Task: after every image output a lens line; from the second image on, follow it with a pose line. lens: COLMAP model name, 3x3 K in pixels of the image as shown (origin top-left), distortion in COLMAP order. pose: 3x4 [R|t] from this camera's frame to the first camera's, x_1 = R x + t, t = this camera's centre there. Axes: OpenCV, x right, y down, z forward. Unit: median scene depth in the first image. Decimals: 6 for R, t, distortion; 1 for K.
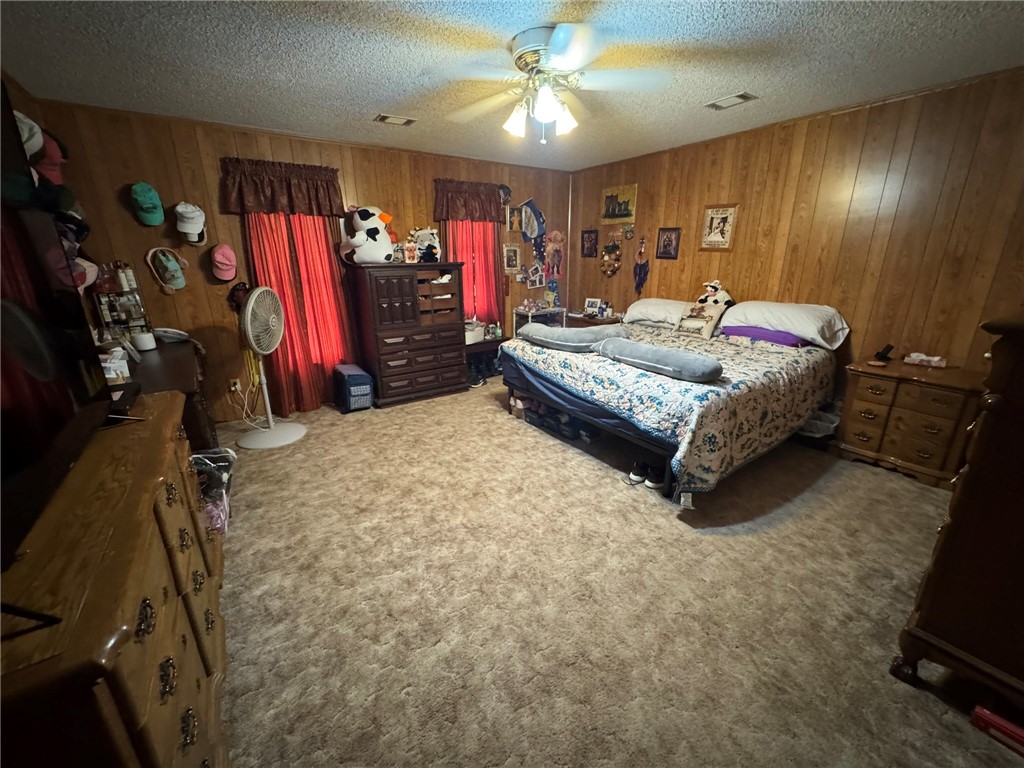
lens RADIAL K [[405.0, 0, 513.8], [0, 405.0, 378.7], [0, 0, 1]] dist [-0.000541, 0.000482]
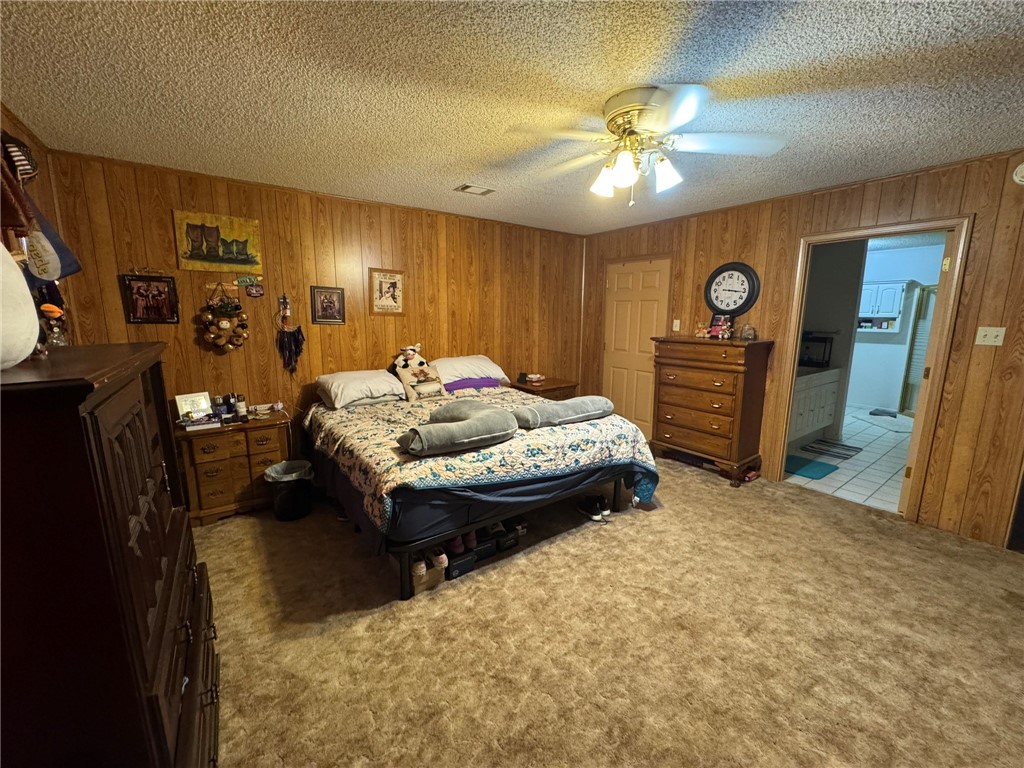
lens RADIAL K [[405.0, 0, 513.4], [0, 405.0, 381.6], [0, 0, 1]] dist [-0.000541, 0.000482]
pose [[-0.004643, -0.157889, 0.987446, -0.539489], [0.290515, 0.944654, 0.152413, -0.250389], [-0.956859, 0.287576, 0.041483, 0.796884]]
